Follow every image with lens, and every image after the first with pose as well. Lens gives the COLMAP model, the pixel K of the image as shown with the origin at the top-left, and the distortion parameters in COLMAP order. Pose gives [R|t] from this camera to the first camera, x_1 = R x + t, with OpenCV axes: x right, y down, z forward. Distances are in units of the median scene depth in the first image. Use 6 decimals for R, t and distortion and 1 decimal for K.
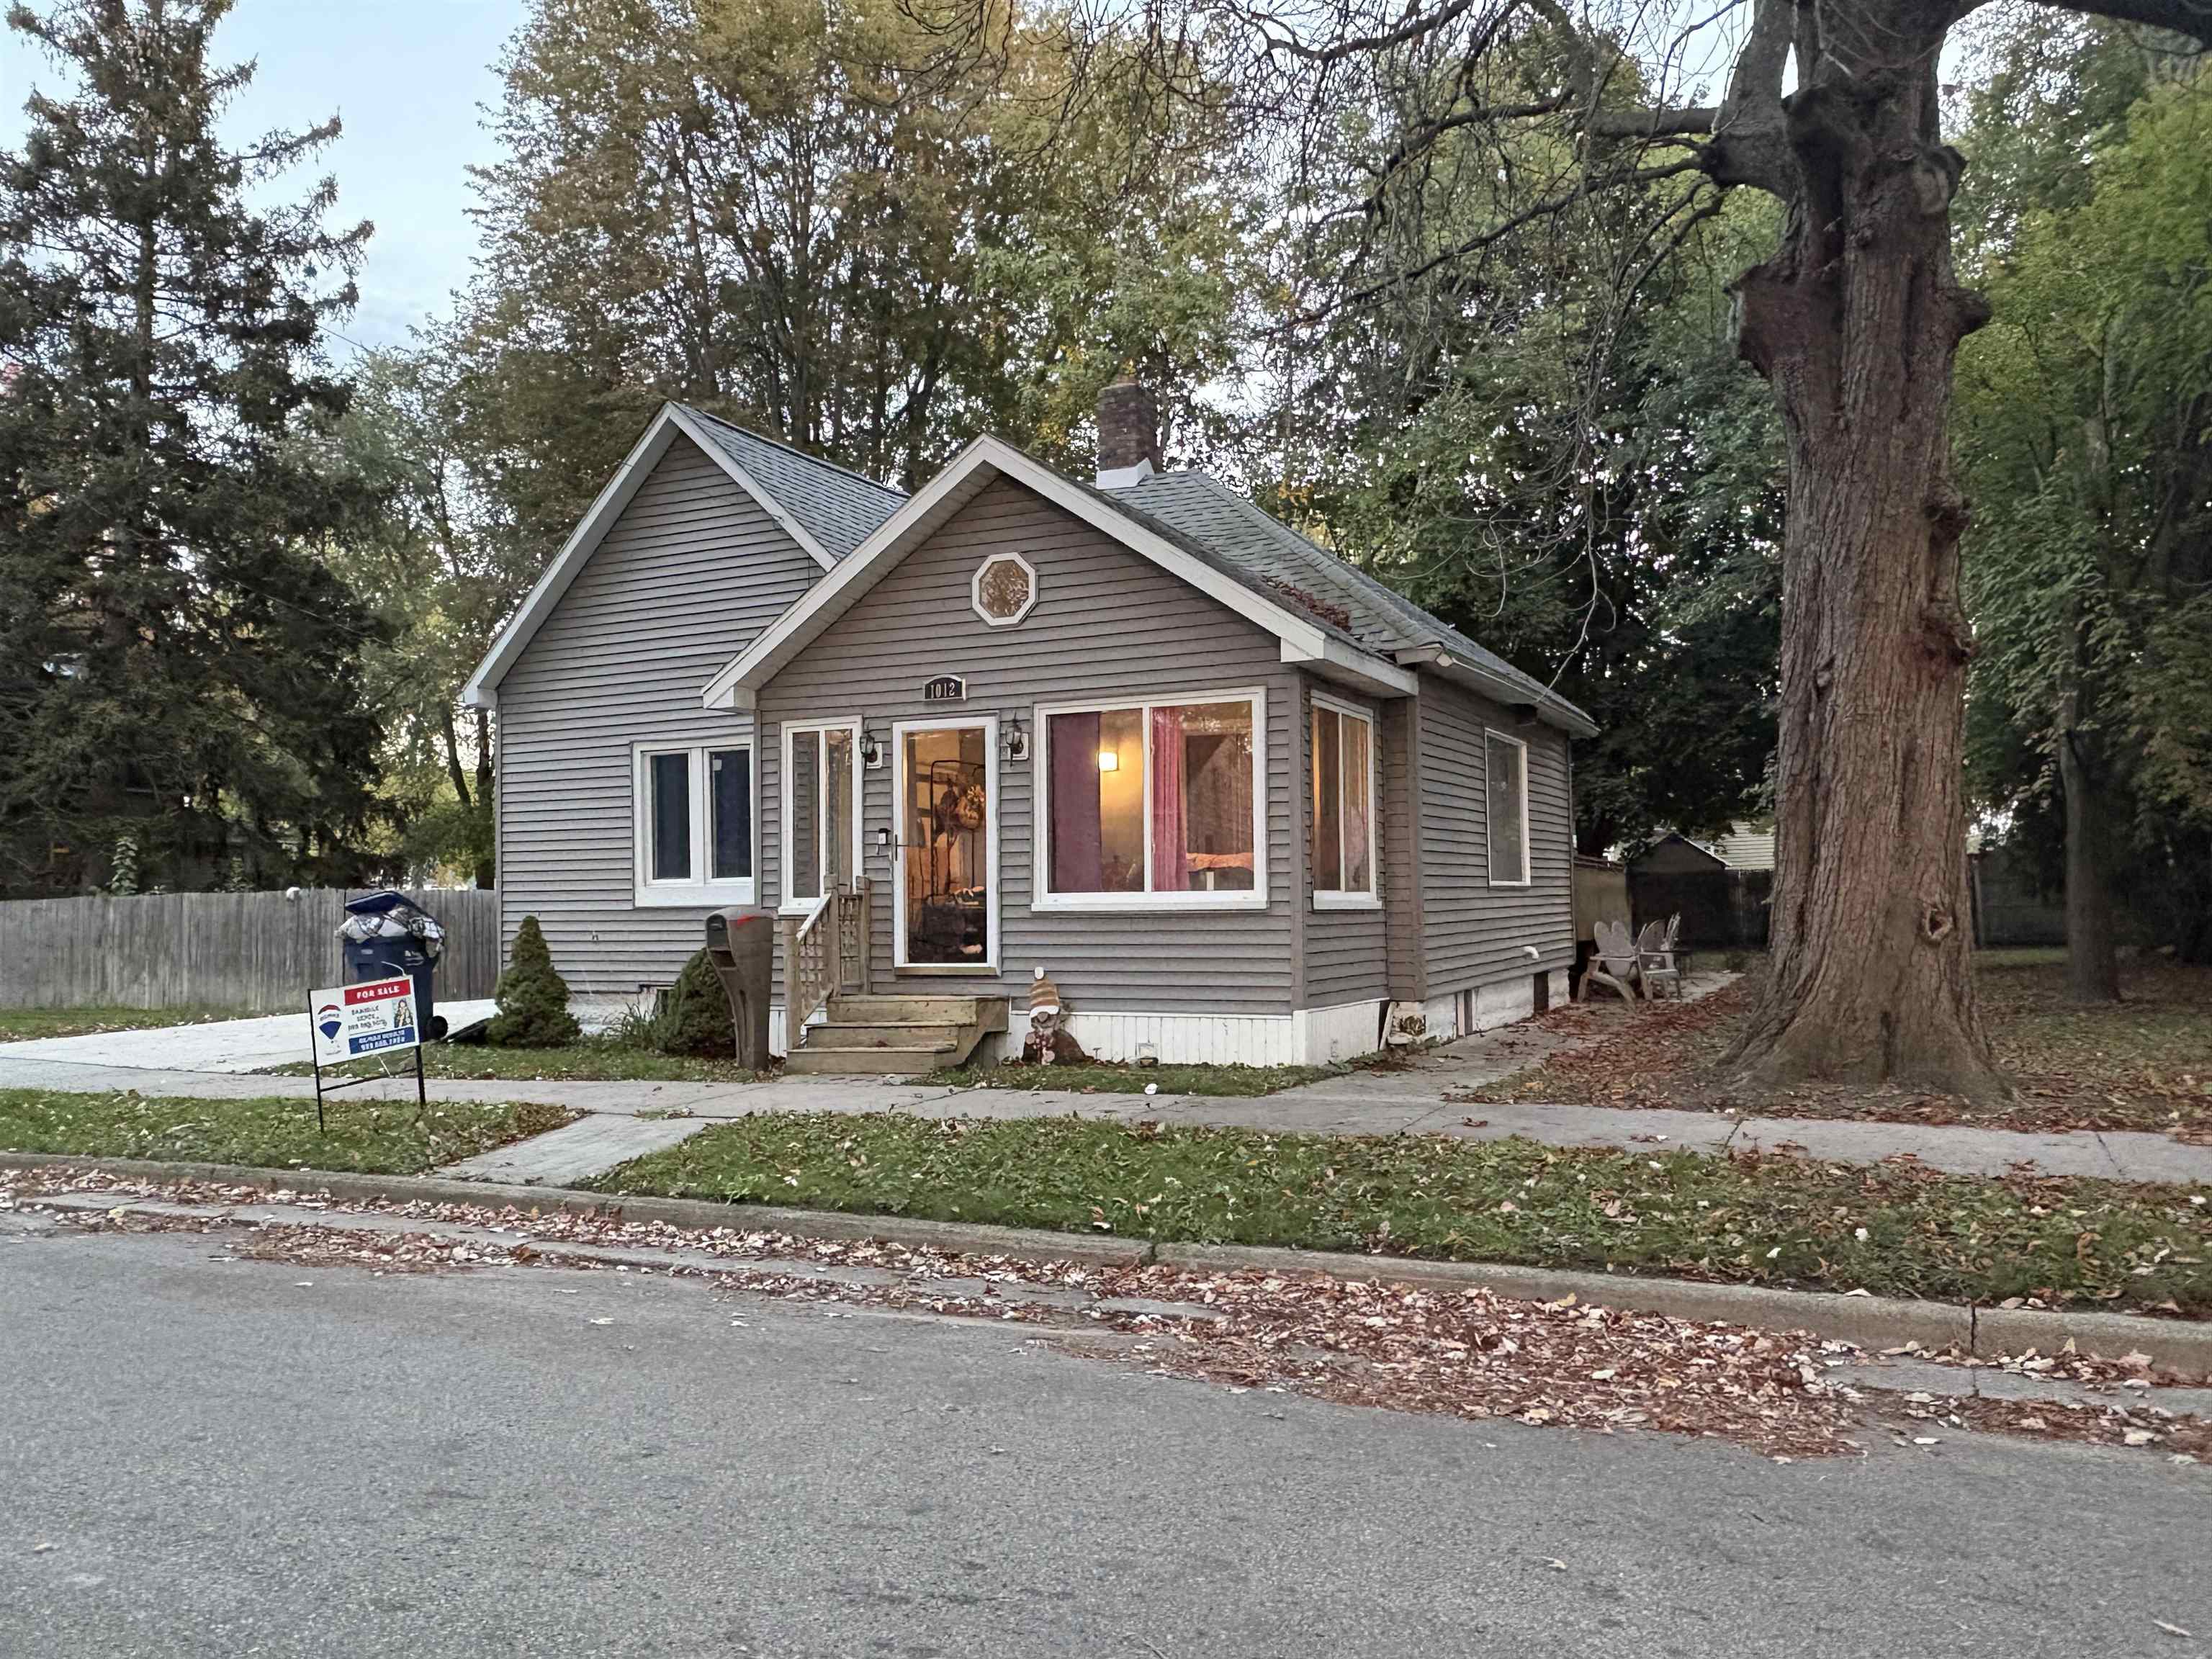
lens RADIAL K [[1679.4, 0, 1105.5], [0, 1679.4, 835.0], [0, 0, 1]] dist [0.006679, 0.000754]
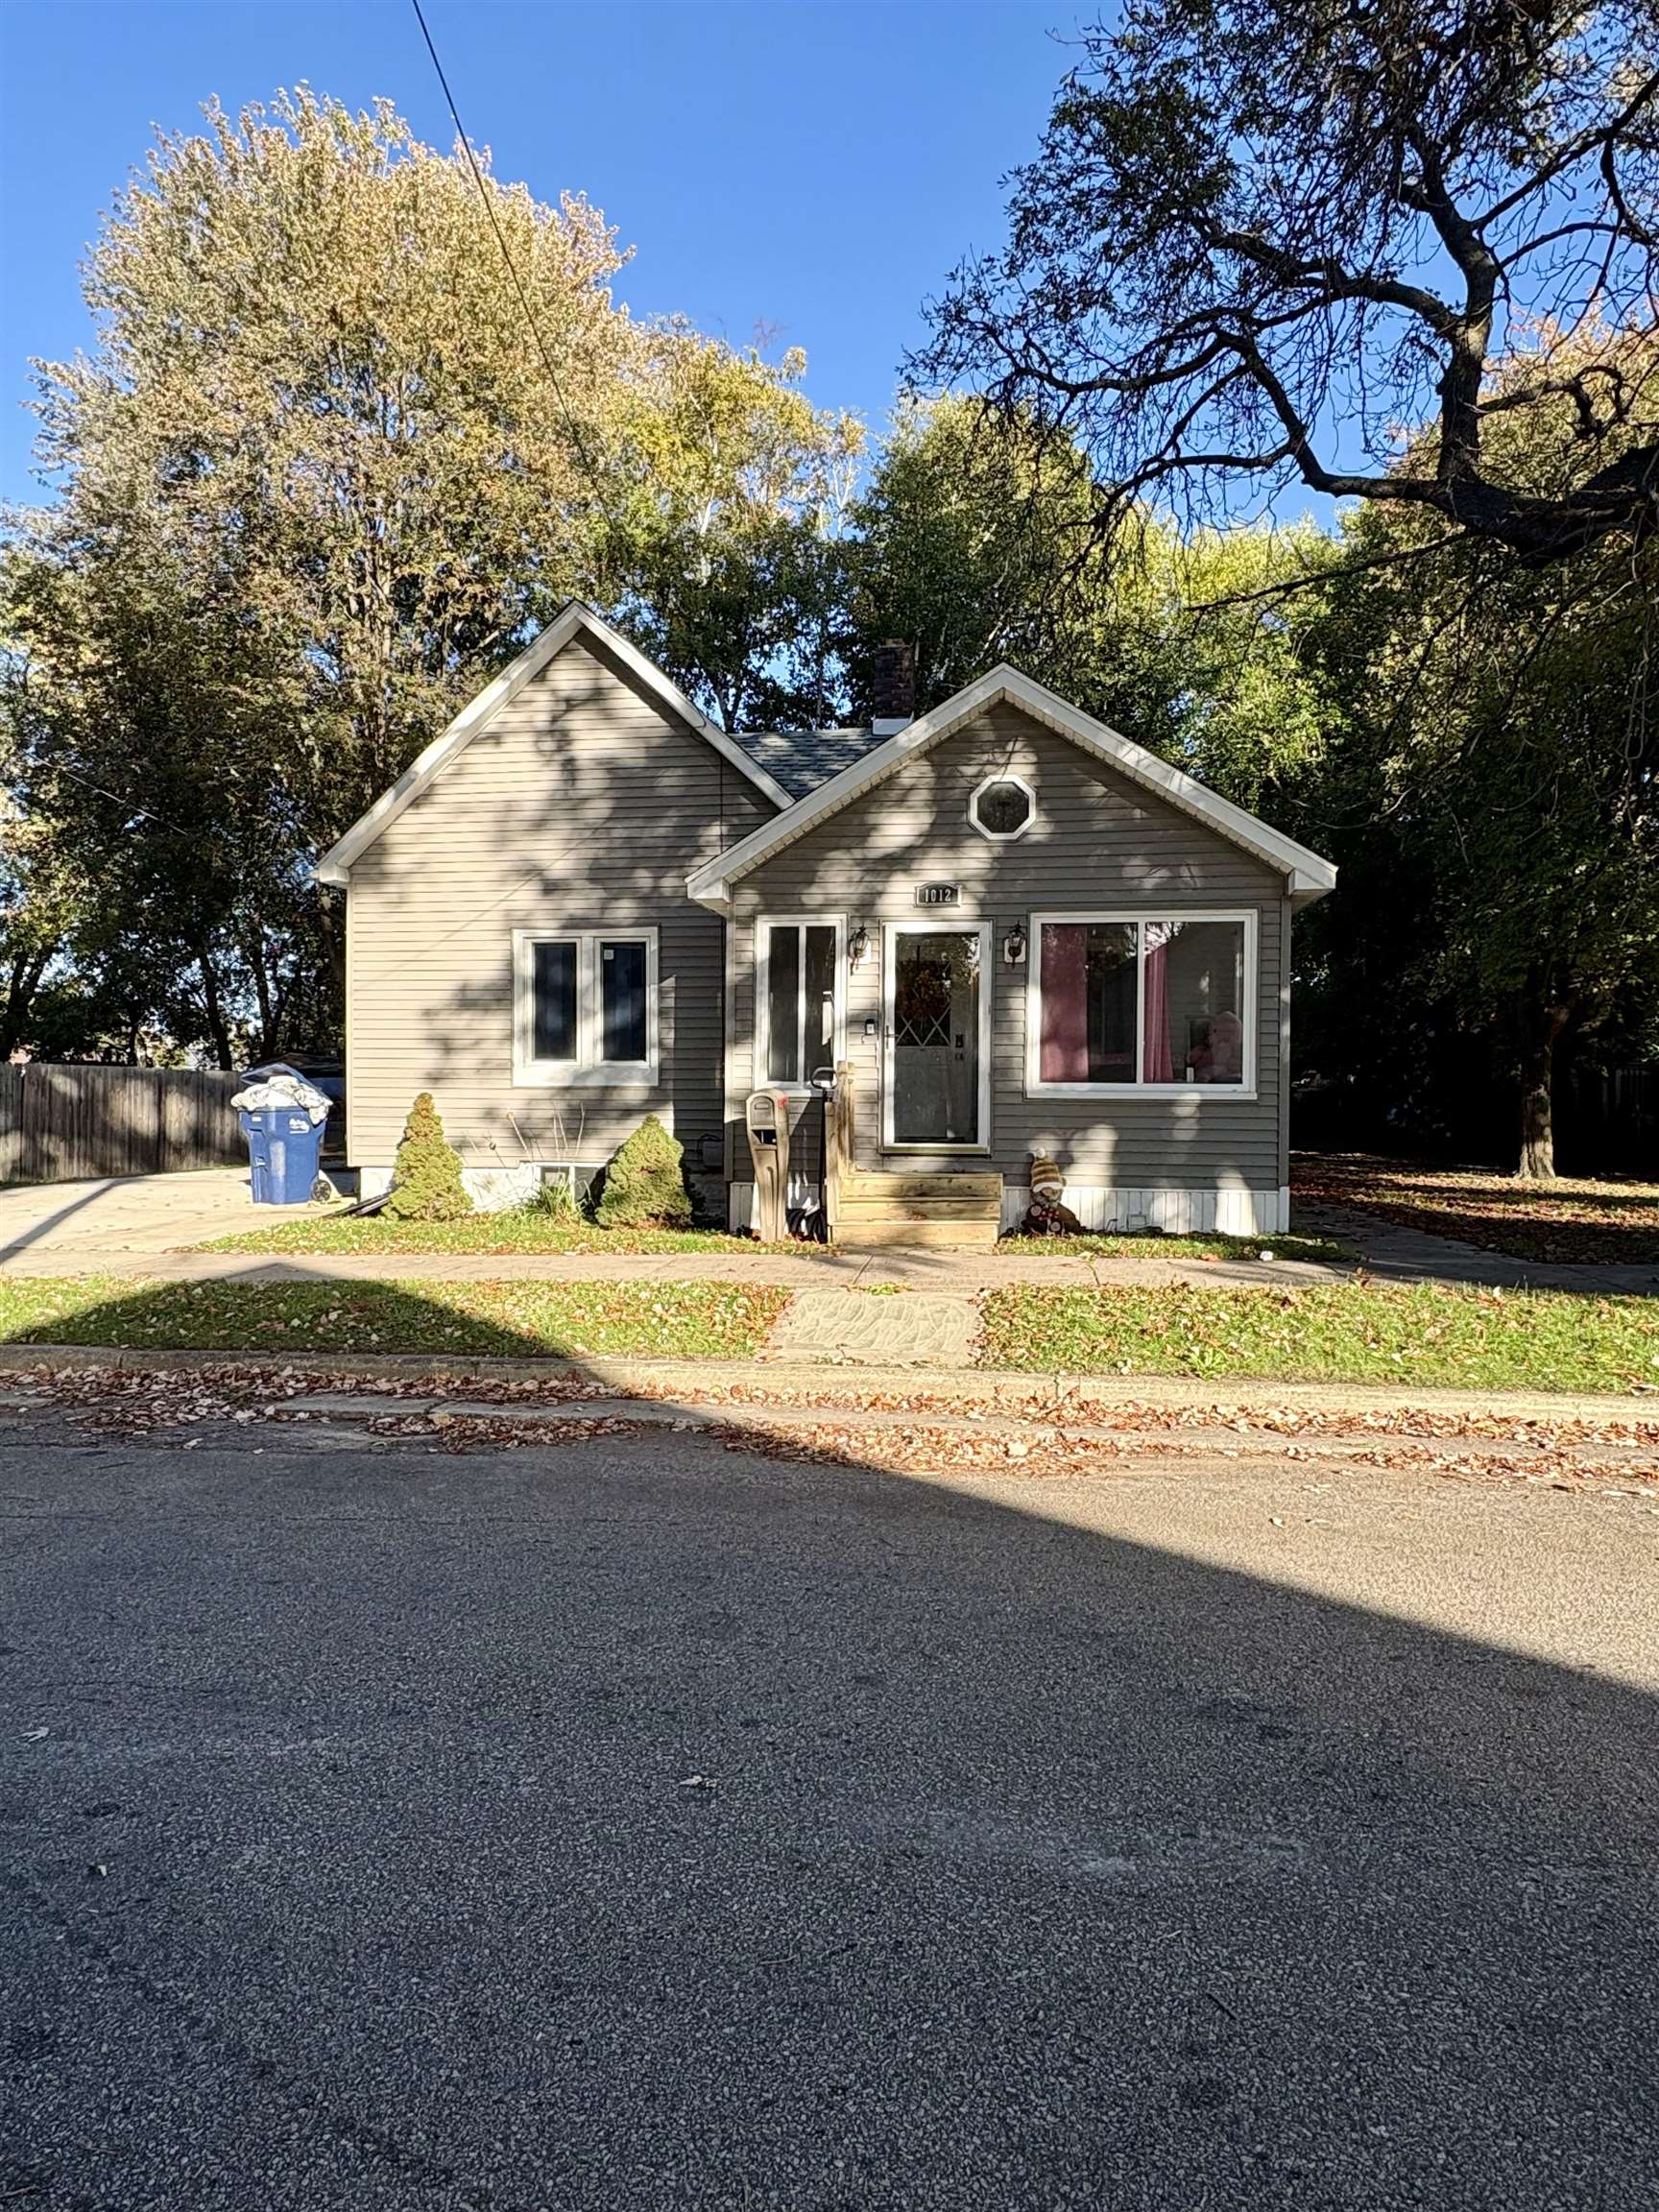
lens RADIAL K [[1284.7, 0, 829.6], [0, 1284.7, 1102.2], [0, 0, 1]] dist [-0.005018, -0.000071]
pose [[0.950567, 0.016139, 0.310100, -0.431823], [-0.031881, 0.998443, 0.045763, 0.012871], [-0.308878, -0.053387, 0.949602, 0.221521]]
